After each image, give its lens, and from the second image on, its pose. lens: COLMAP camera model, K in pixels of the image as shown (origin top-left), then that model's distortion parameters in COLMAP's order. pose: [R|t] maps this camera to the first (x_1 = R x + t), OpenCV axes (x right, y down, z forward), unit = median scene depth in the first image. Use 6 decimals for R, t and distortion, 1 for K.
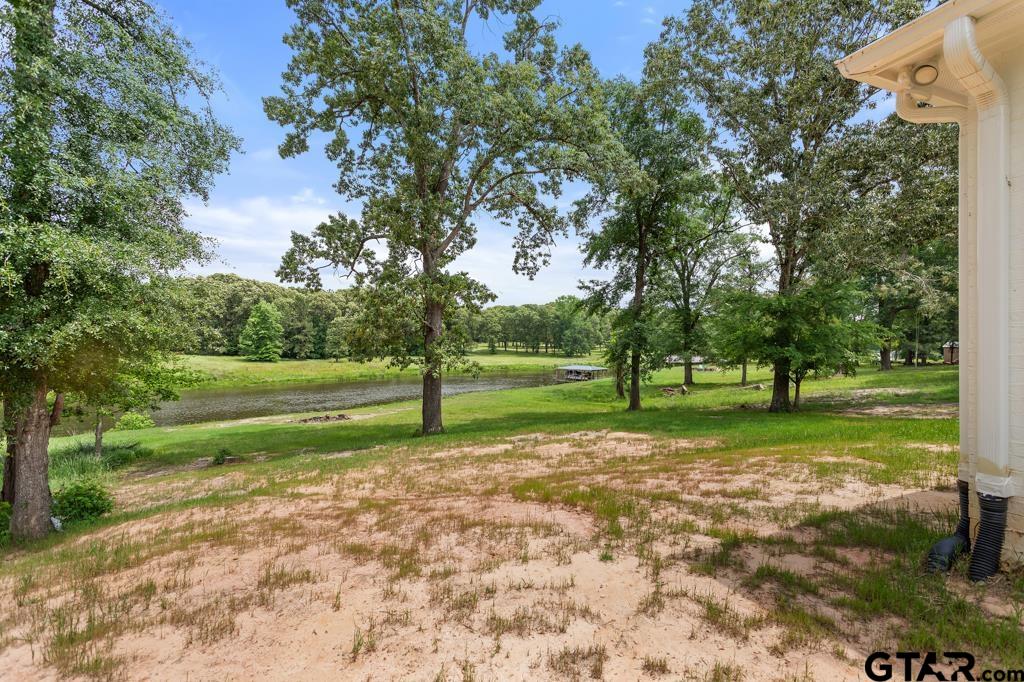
lens RADIAL K [[488.9, 0, 508.3], [0, 488.9, 340.3], [0, 0, 1]] dist [-0.002200, 0.000433]
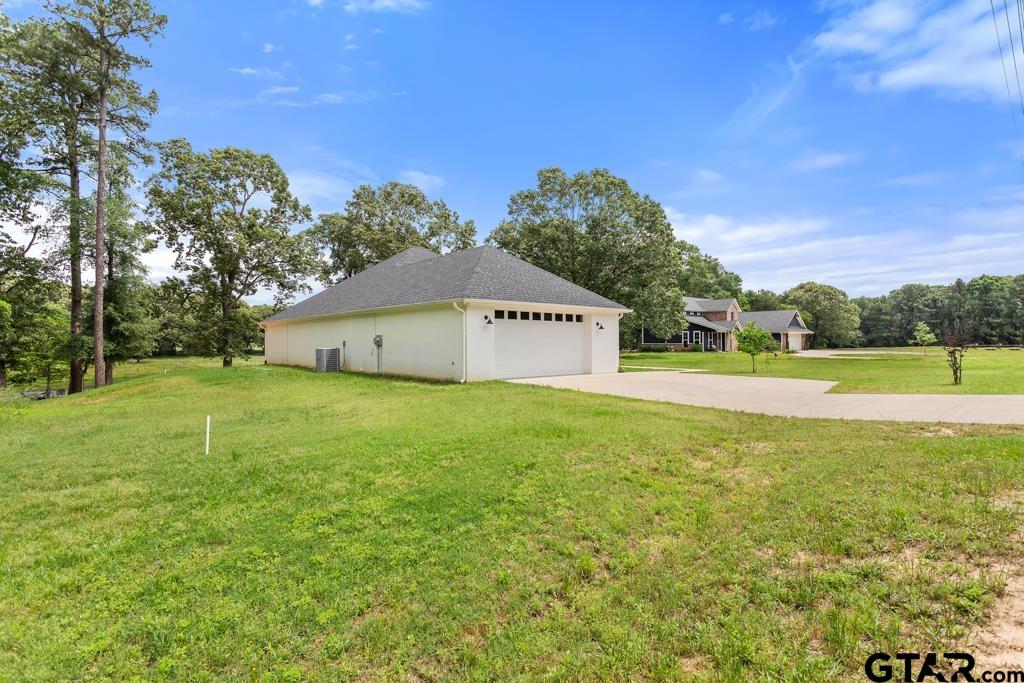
lens RADIAL K [[488.9, 0, 516.0], [0, 488.9, 338.0], [0, 0, 1]] dist [-0.002200, 0.000433]
pose [[0.945519, 0.002224, 0.325559, 0.403956], [-0.001155, 0.999993, -0.003477, -0.022267], [-0.325564, 0.002912, 0.945515, -1.687008]]
